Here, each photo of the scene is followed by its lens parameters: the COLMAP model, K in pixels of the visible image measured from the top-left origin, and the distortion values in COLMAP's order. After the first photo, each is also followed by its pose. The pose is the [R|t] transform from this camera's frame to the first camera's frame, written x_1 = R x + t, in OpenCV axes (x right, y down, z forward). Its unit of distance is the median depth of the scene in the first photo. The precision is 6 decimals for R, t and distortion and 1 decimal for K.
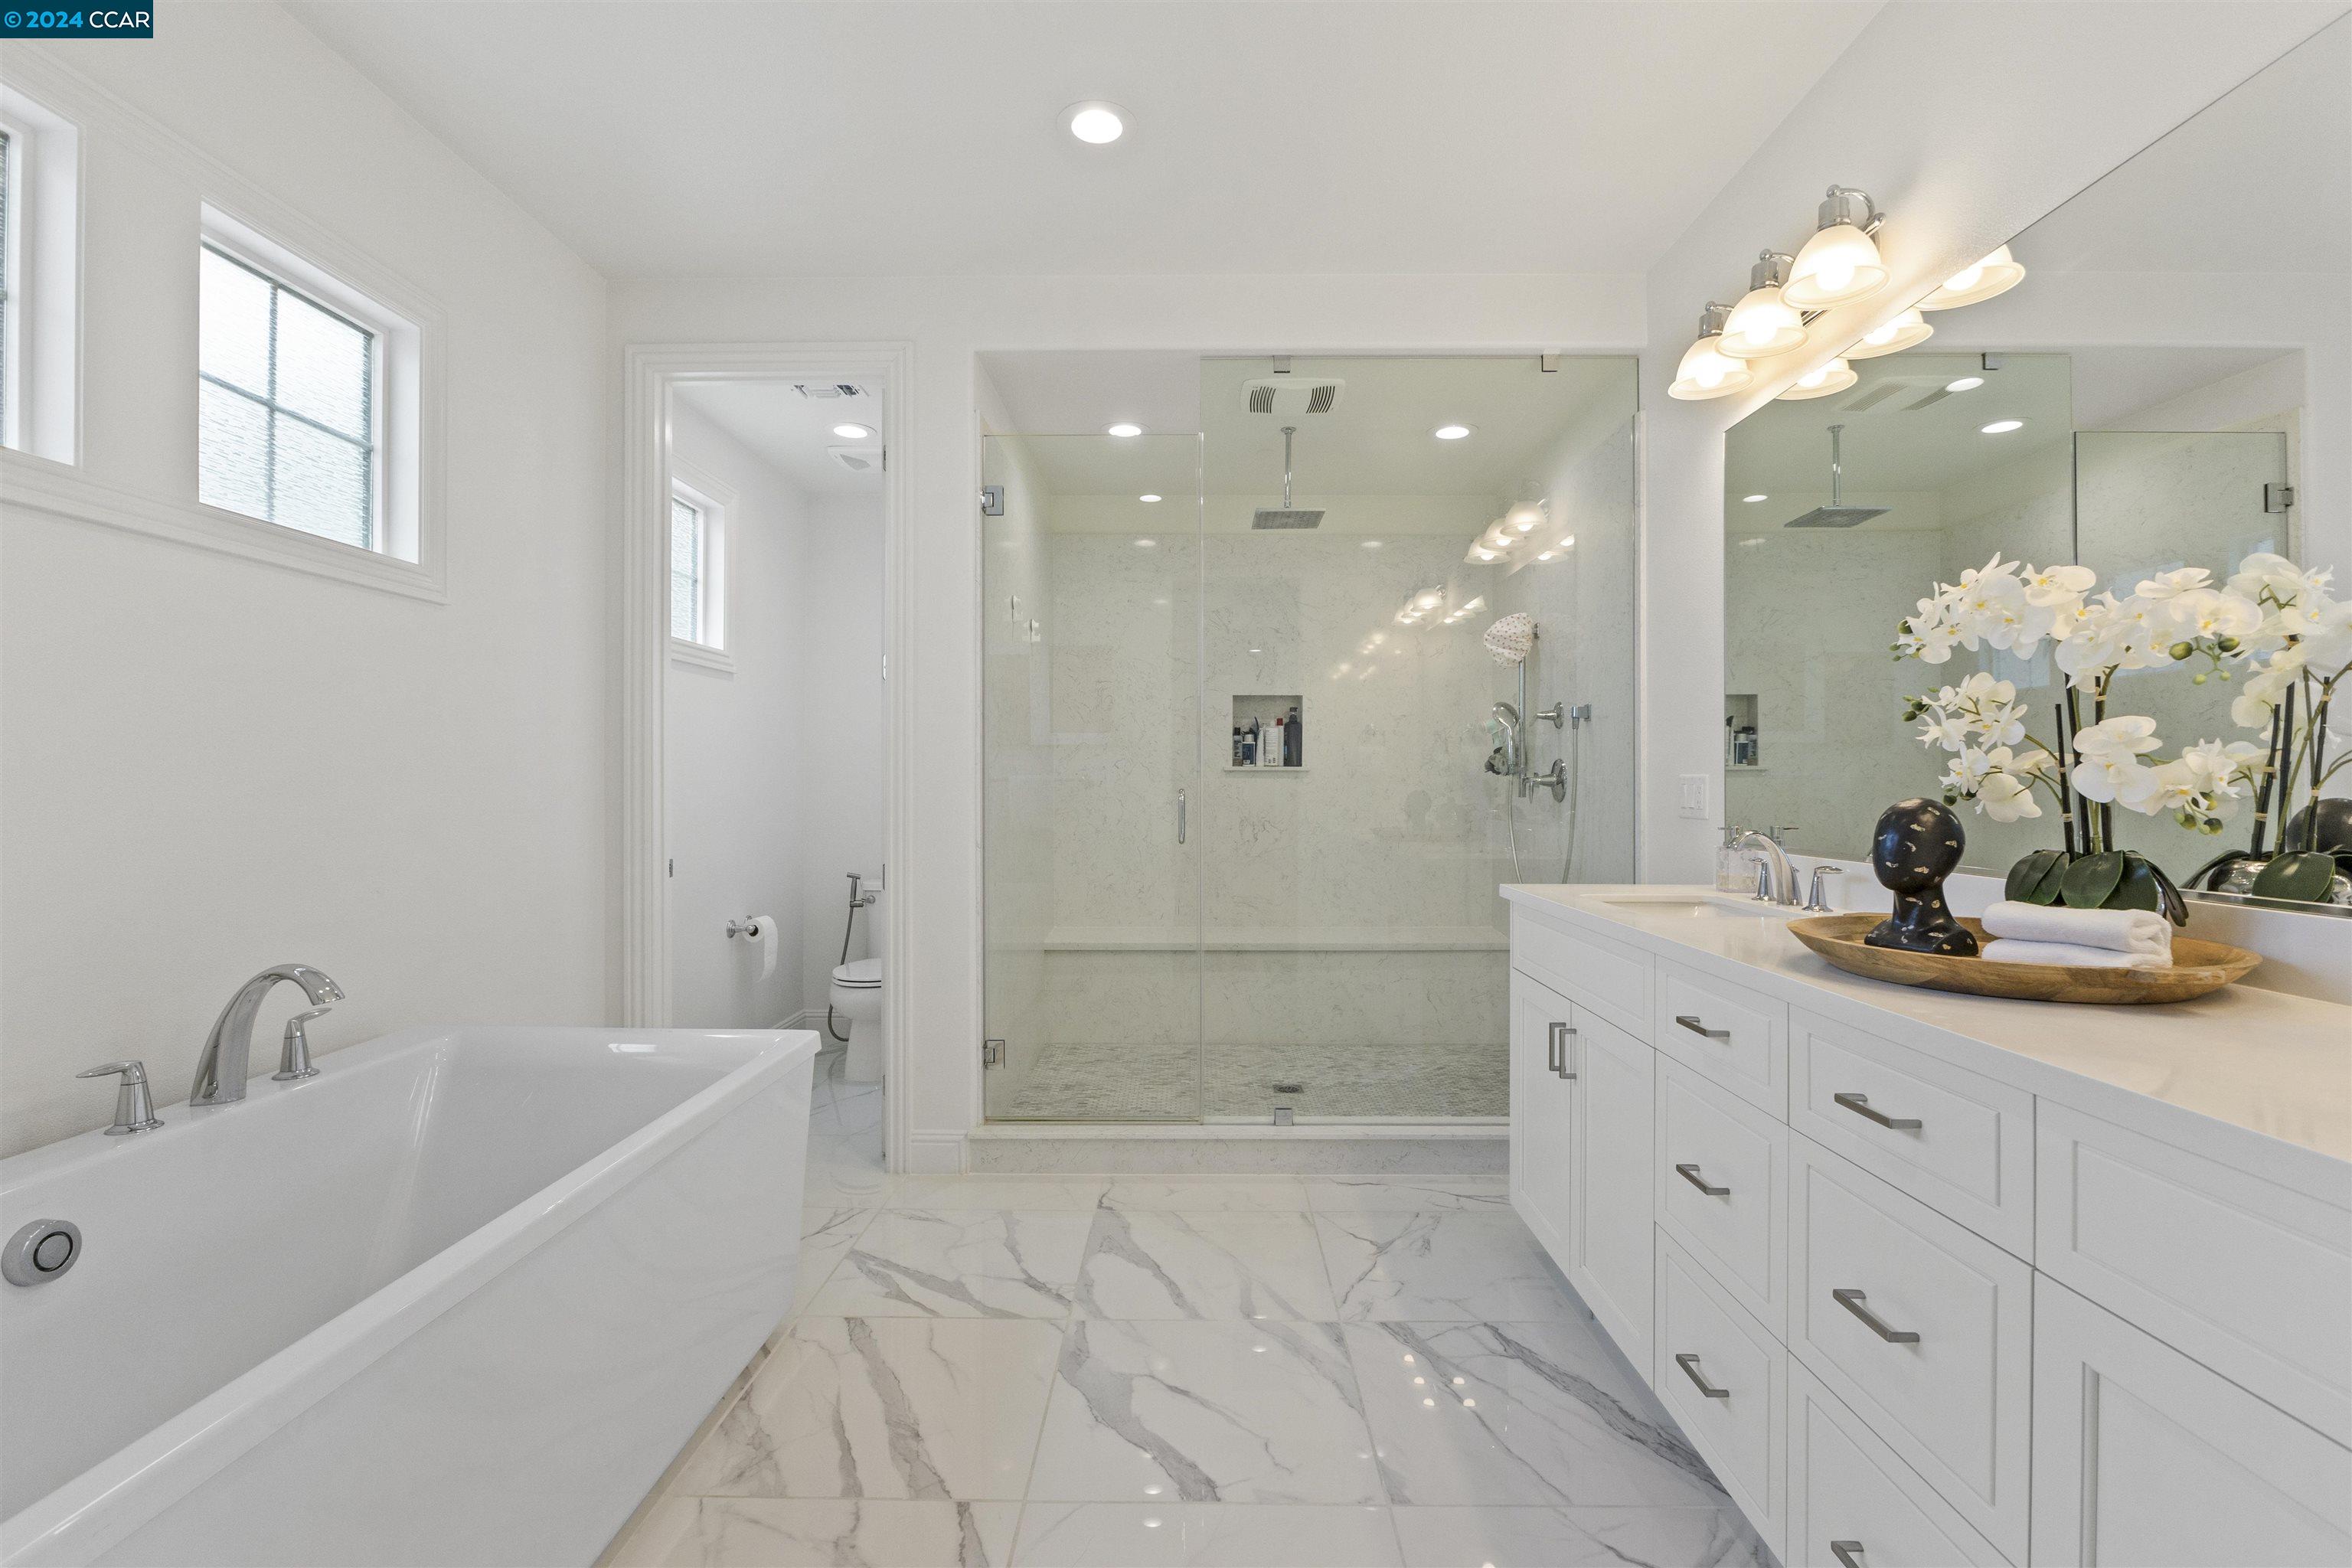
lens RADIAL K [[1101.0, 0, 1169.1], [0, 1101.0, 775.1], [0, 0, 1]] dist [-0.000307, -0.000025]
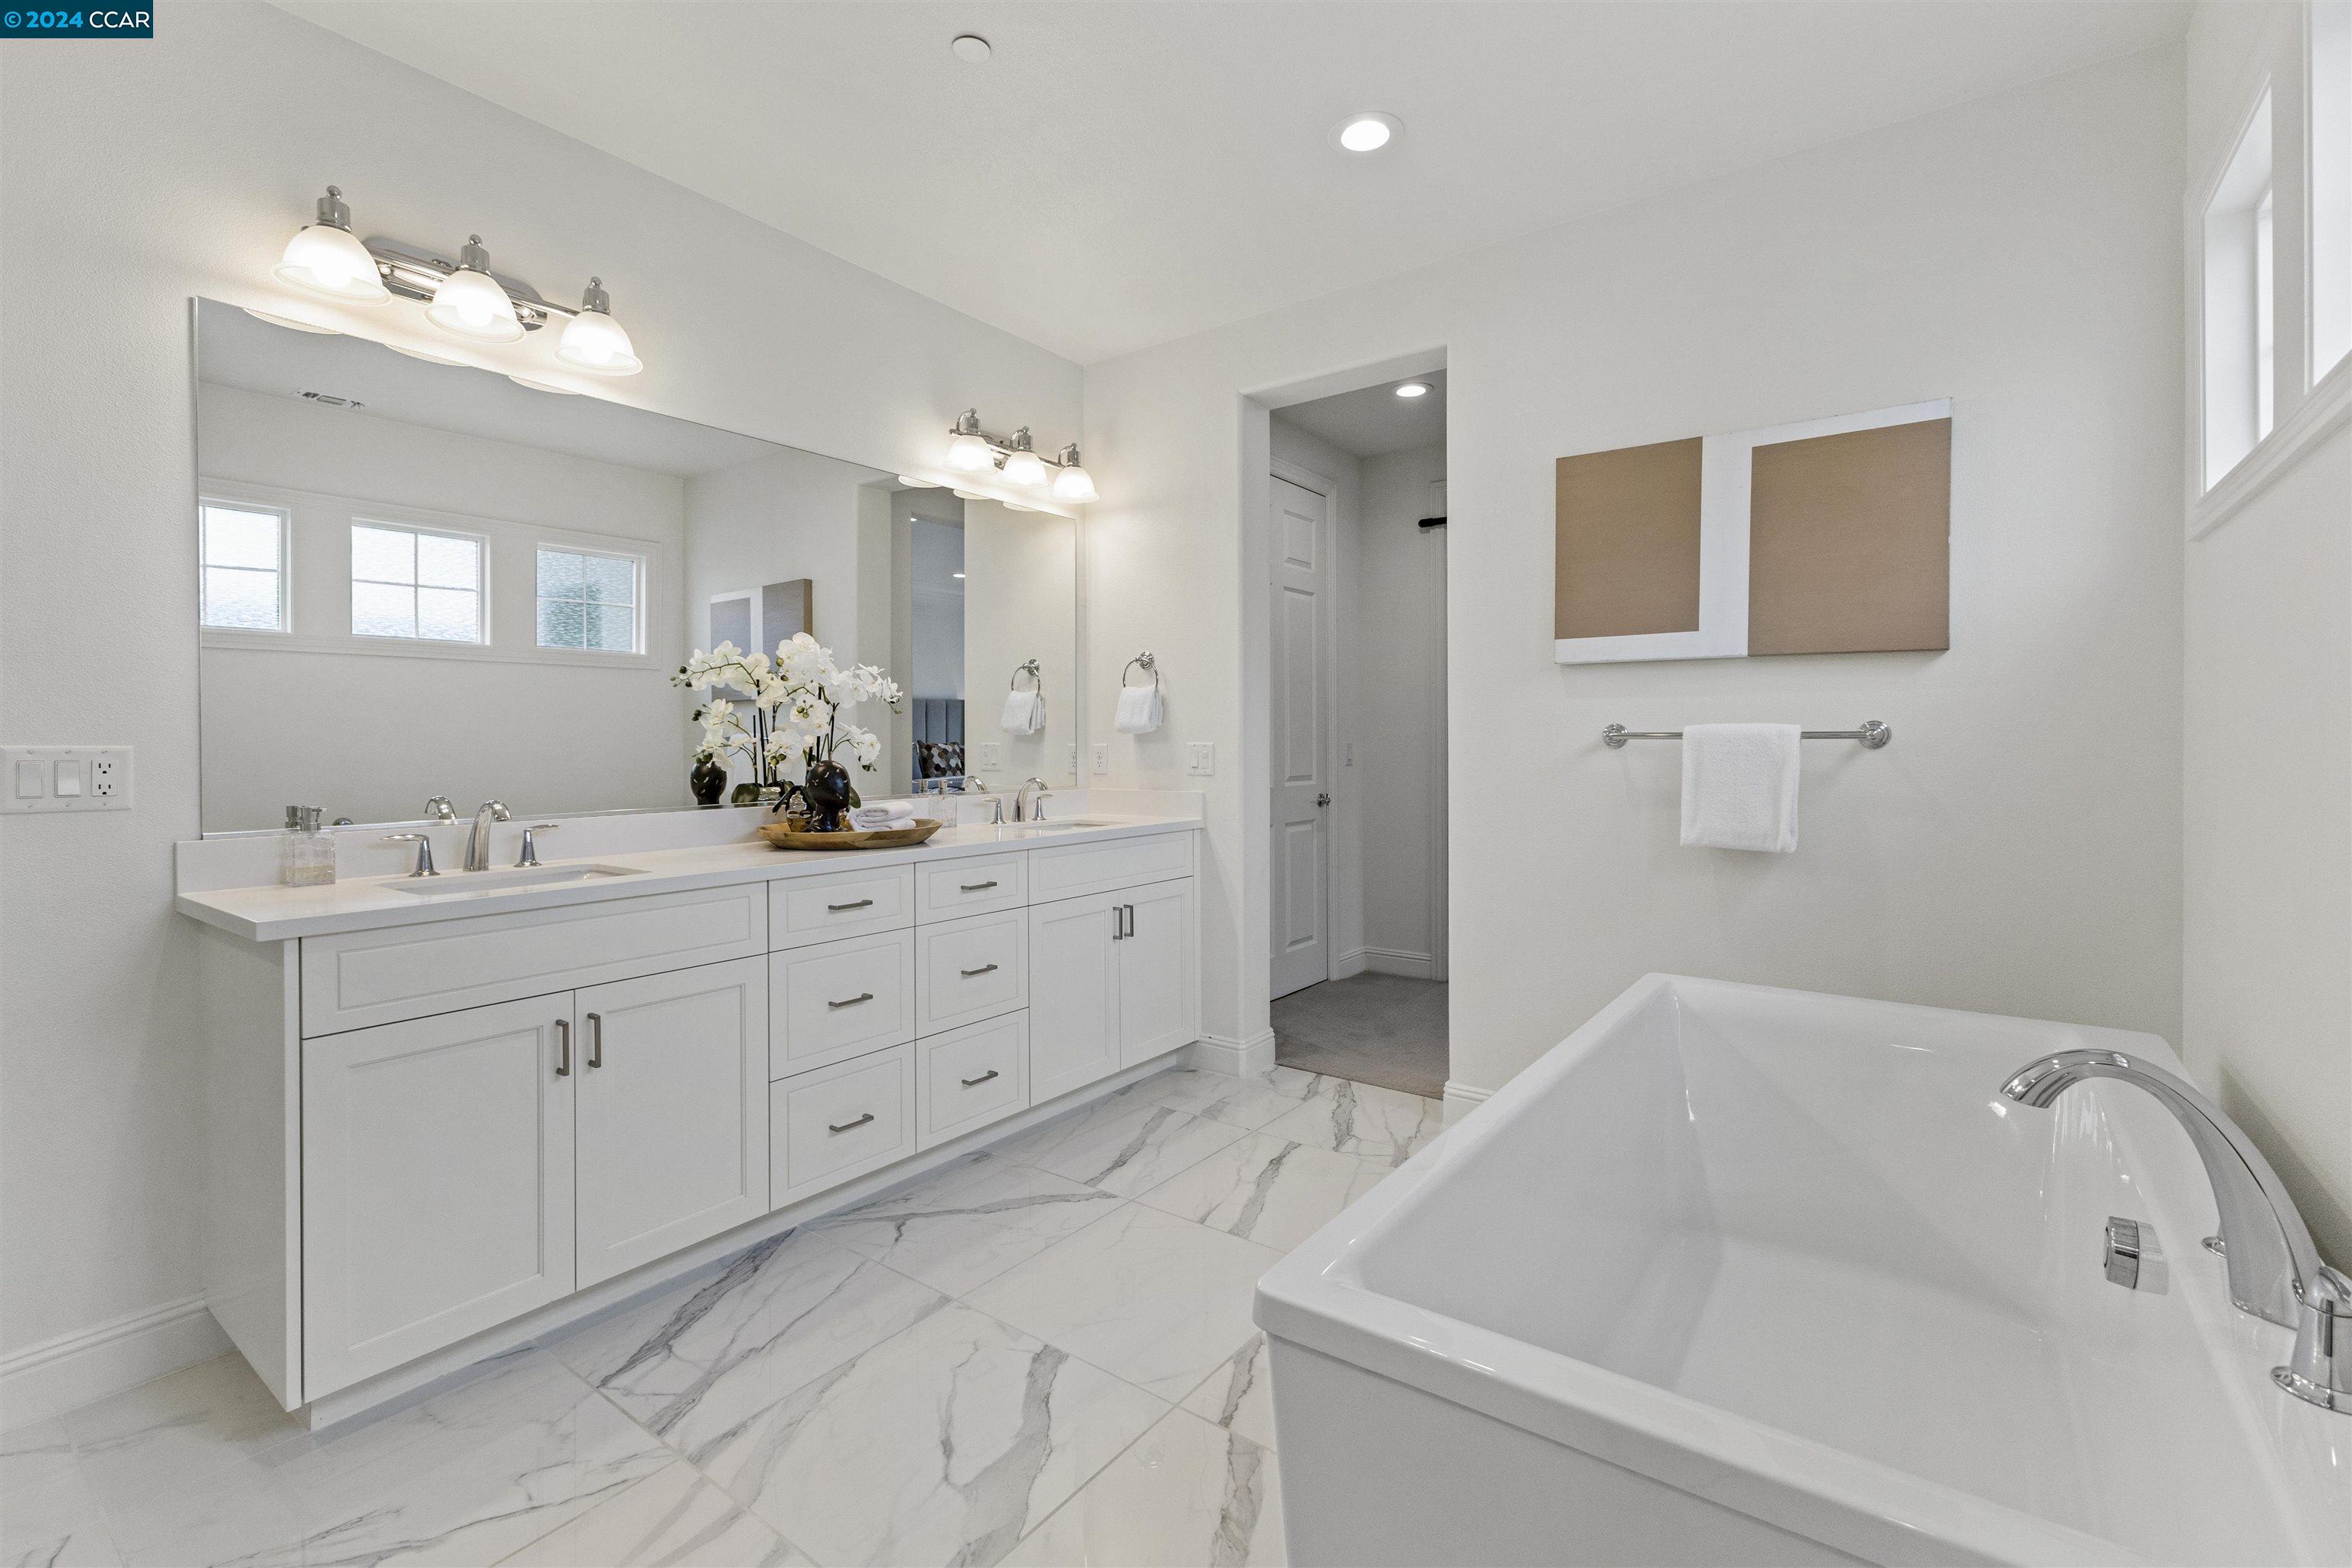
lens RADIAL K [[1038.7, 0, 1166.9], [0, 1038.7, 764.6], [0, 0, 1]] dist [-0.000325, 0.000189]
pose [[-0.819014, -0.003437, 0.573764, -0.641441], [0.003899, 0.999926, 0.011556, -0.001014], [-0.573761, 0.011702, -0.818939, 1.644583]]
